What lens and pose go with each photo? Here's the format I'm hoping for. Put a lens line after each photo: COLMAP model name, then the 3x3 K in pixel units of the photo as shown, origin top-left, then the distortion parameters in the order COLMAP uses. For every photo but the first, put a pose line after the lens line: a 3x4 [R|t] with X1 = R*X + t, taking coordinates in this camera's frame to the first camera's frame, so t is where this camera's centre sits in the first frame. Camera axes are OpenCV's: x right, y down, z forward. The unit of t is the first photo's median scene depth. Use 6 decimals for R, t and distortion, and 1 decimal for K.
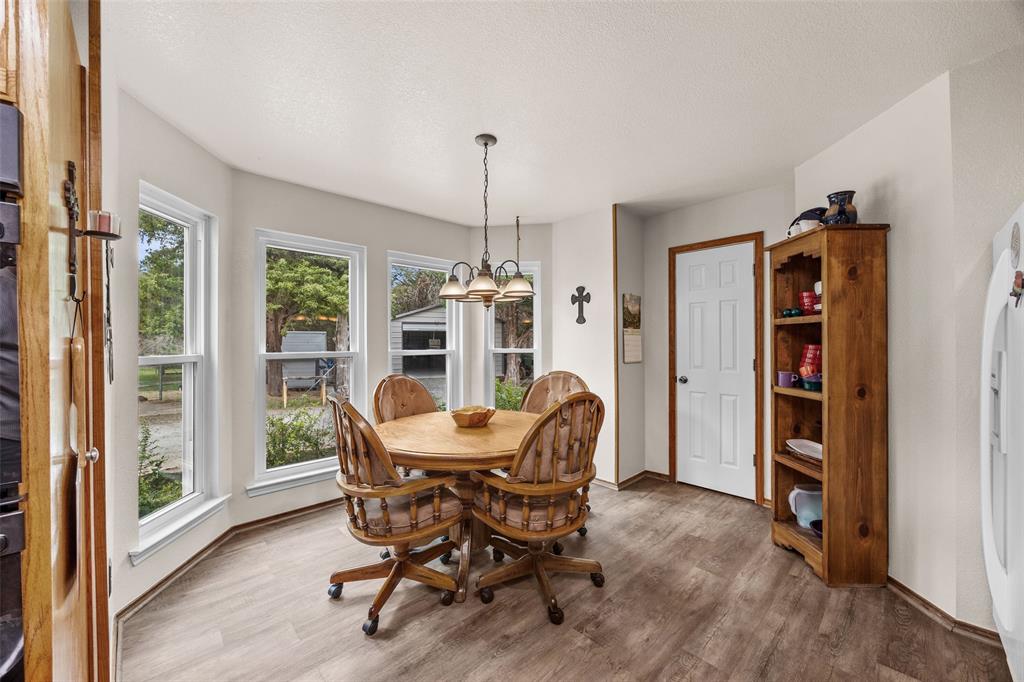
lens RADIAL K [[390.4, 0, 520.7], [0, 390.4, 343.7], [0, 0, 1]] dist [-0.000060, 0.000139]
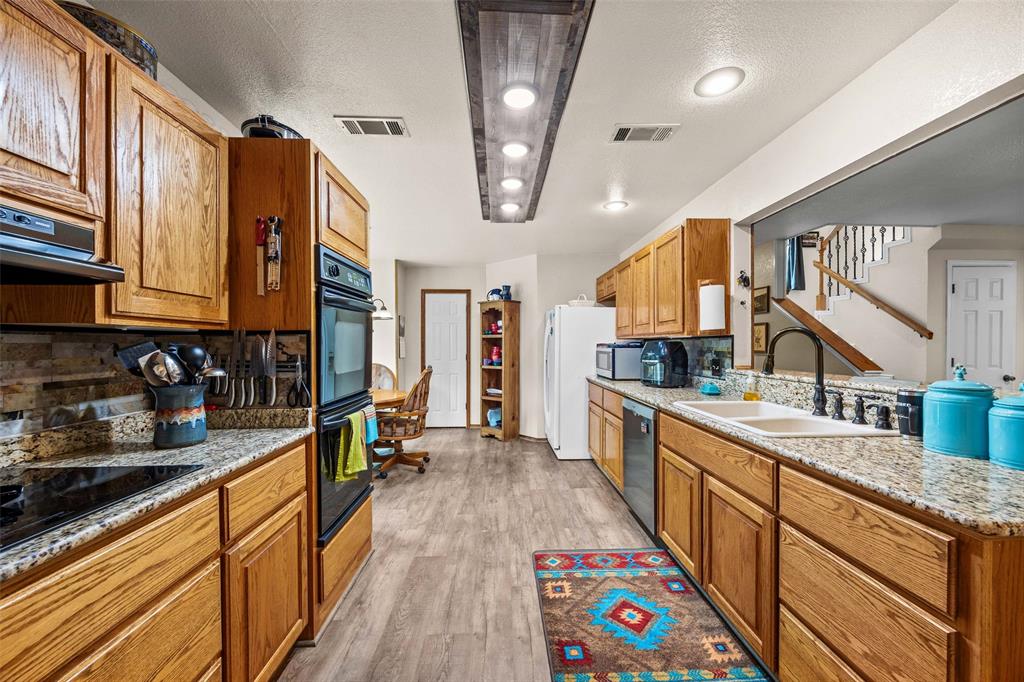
lens RADIAL K [[390.4, 0, 520.7], [0, 390.4, 343.7], [0, 0, 1]] dist [-0.000060, 0.000139]
pose [[0.665726, 0.006021, 0.746172, -0.915556], [-0.001796, 0.999977, -0.006466, -0.000810], [-0.746194, 0.002965, 0.665722, -0.680026]]
